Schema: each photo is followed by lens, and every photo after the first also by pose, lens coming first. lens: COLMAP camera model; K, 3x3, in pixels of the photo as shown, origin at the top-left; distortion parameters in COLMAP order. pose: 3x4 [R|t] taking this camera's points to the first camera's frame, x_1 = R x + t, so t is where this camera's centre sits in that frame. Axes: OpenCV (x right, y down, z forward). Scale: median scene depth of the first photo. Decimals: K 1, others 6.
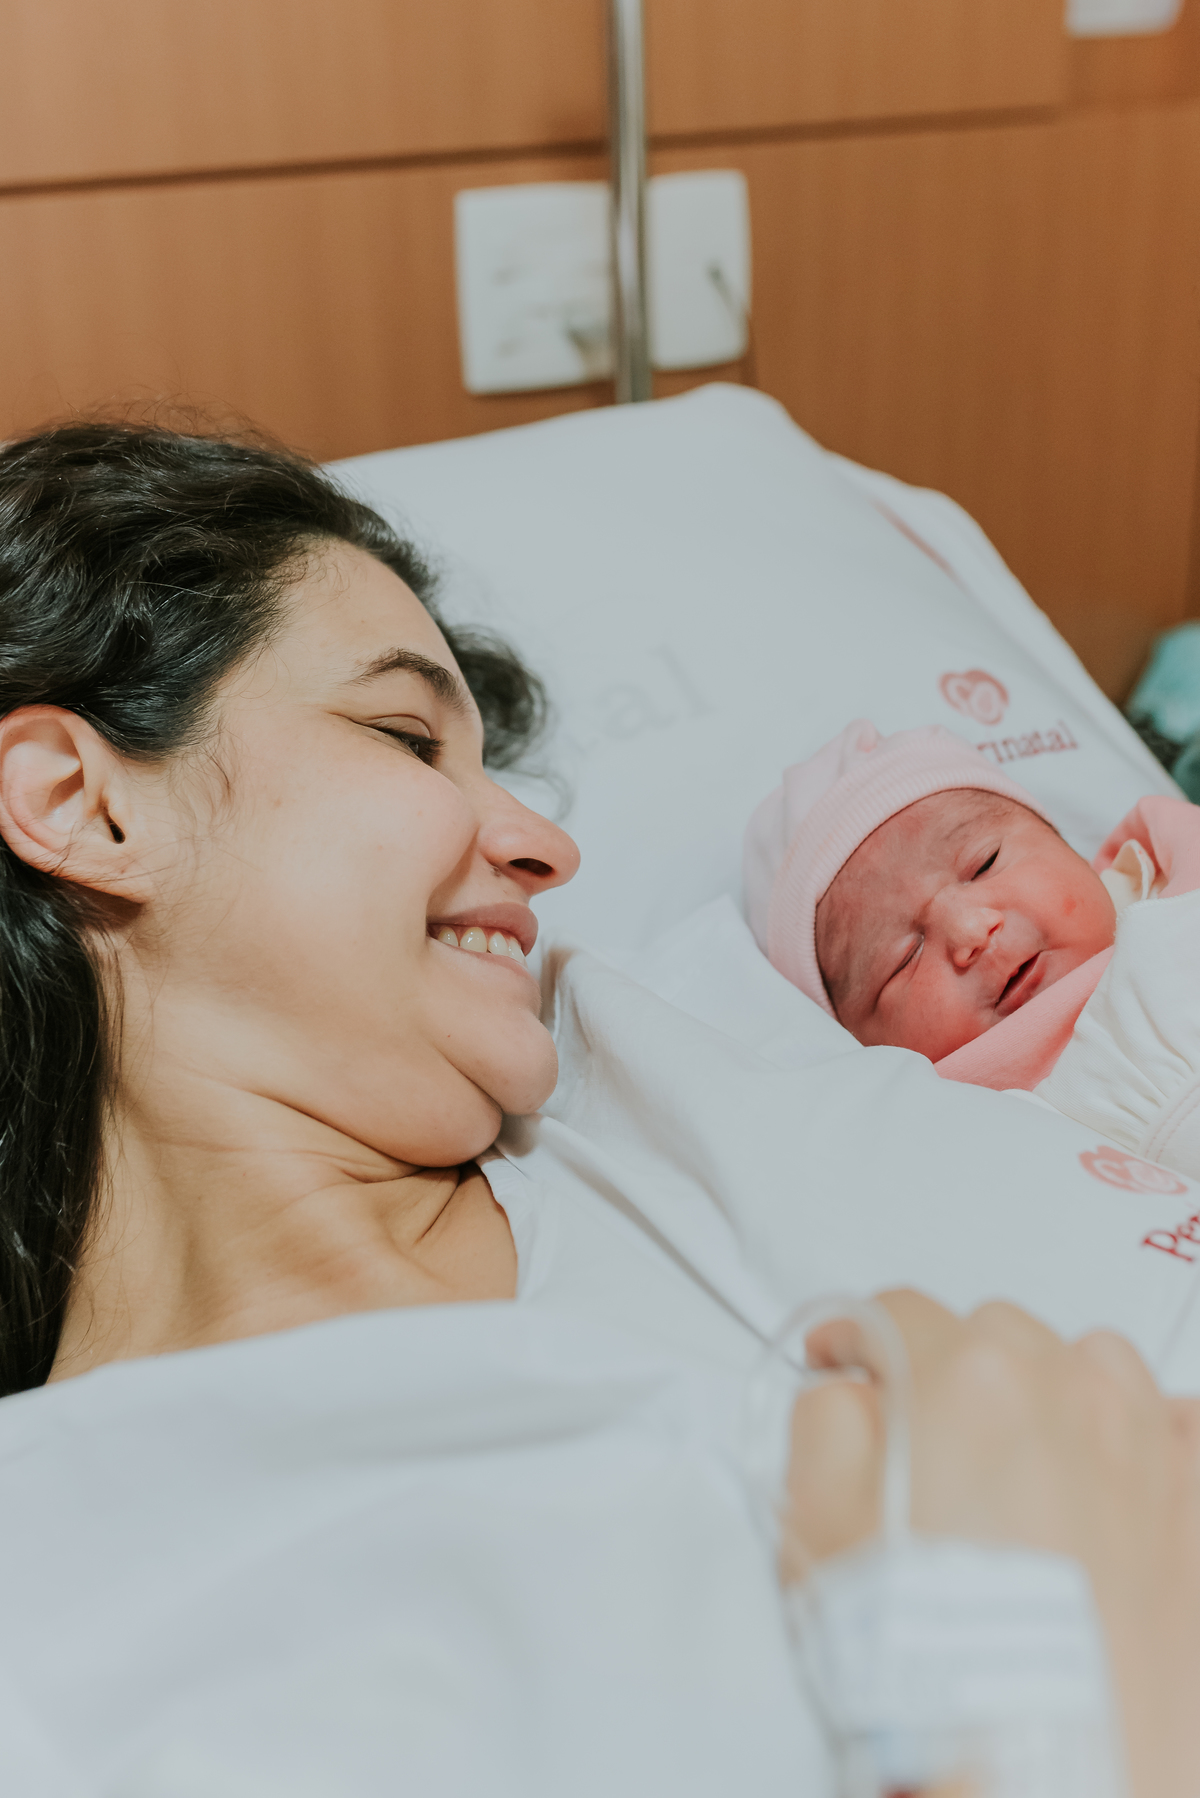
lens RADIAL K [[1999.0, 0, 609.1], [0, 1999.0, 897.8], [0, 0, 1]] dist [-0.014702, 0.002669]
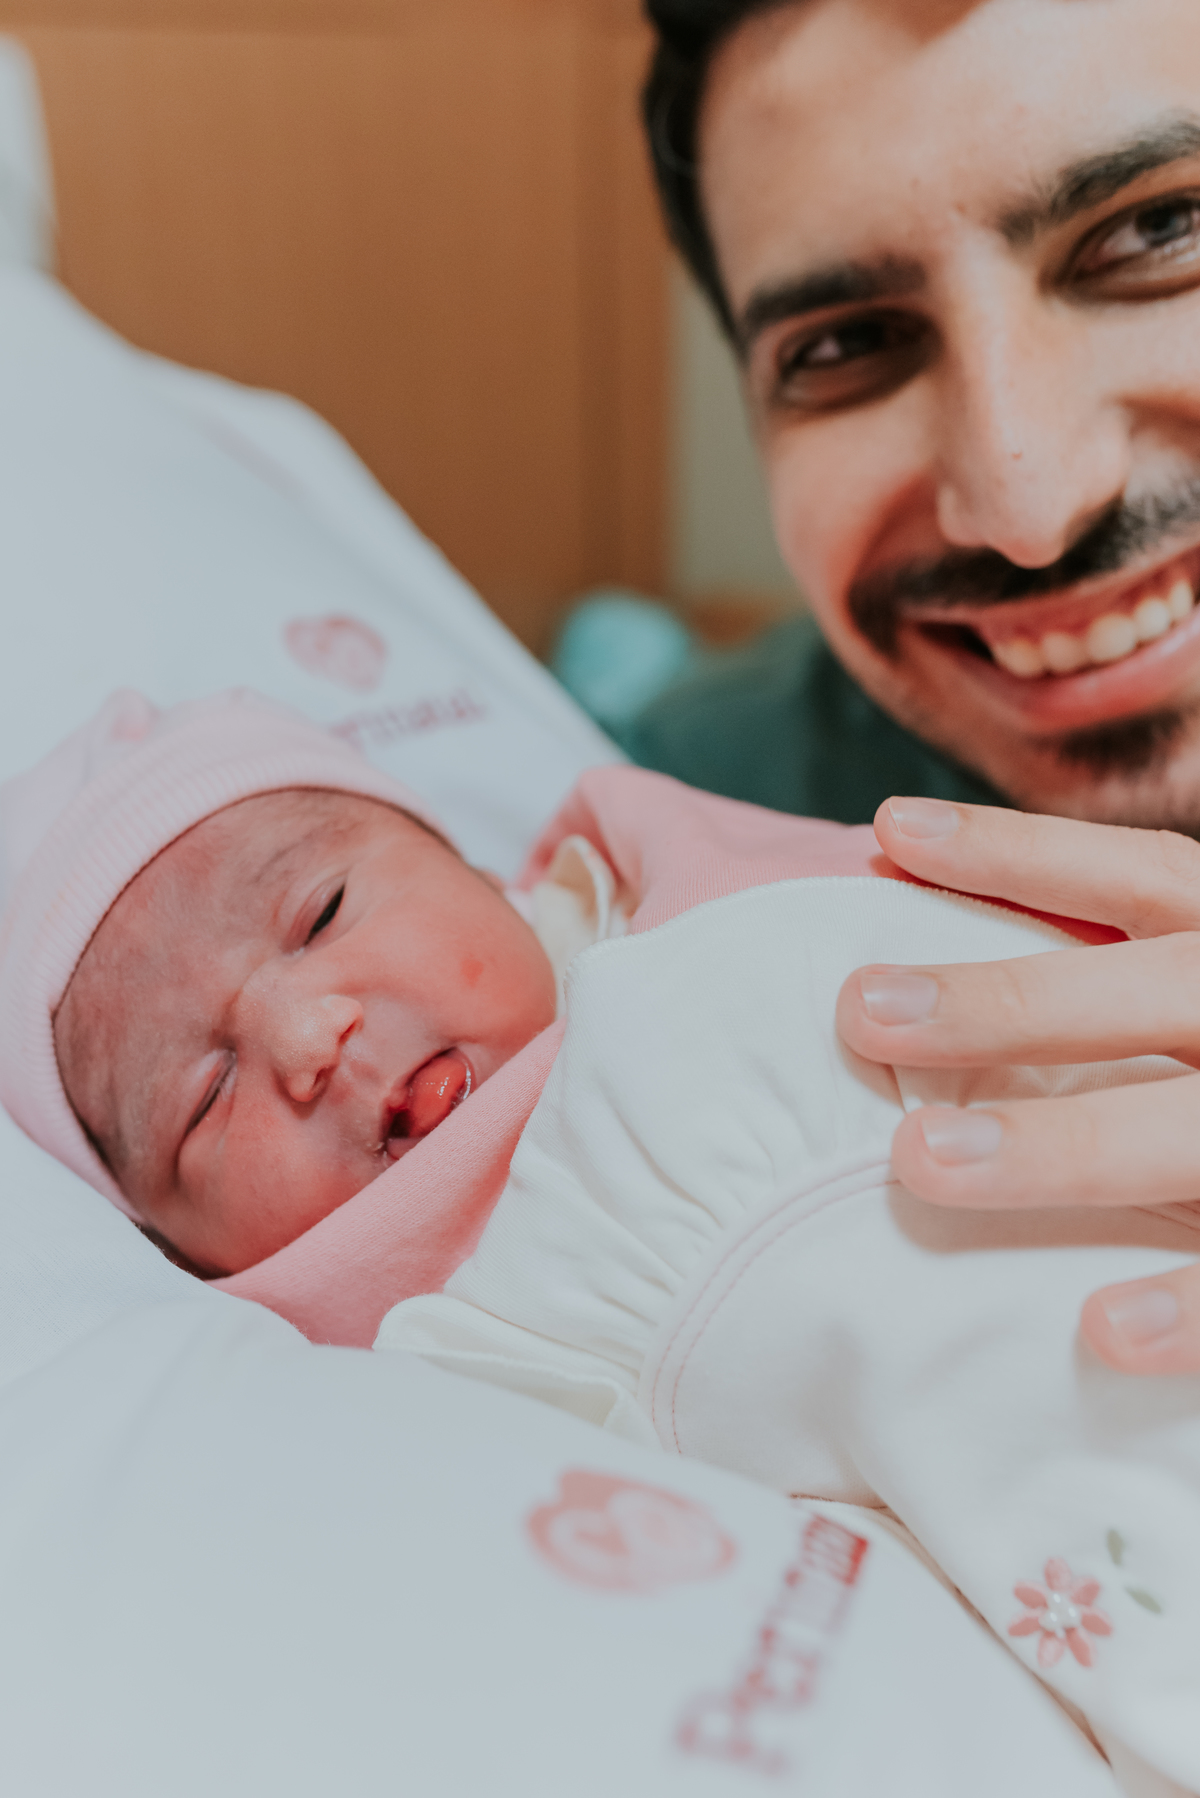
lens RADIAL K [[2144.3, 0, 602.2], [0, 2144.3, 894.4], [0, 0, 1]] dist [-0.009880, -0.027618]
pose [[0.960987, -0.107993, 0.254640, 0.103899], [0.109250, 0.993971, 0.009242, -0.019793], [-0.254103, 0.018938, 0.966992, 0.366666]]
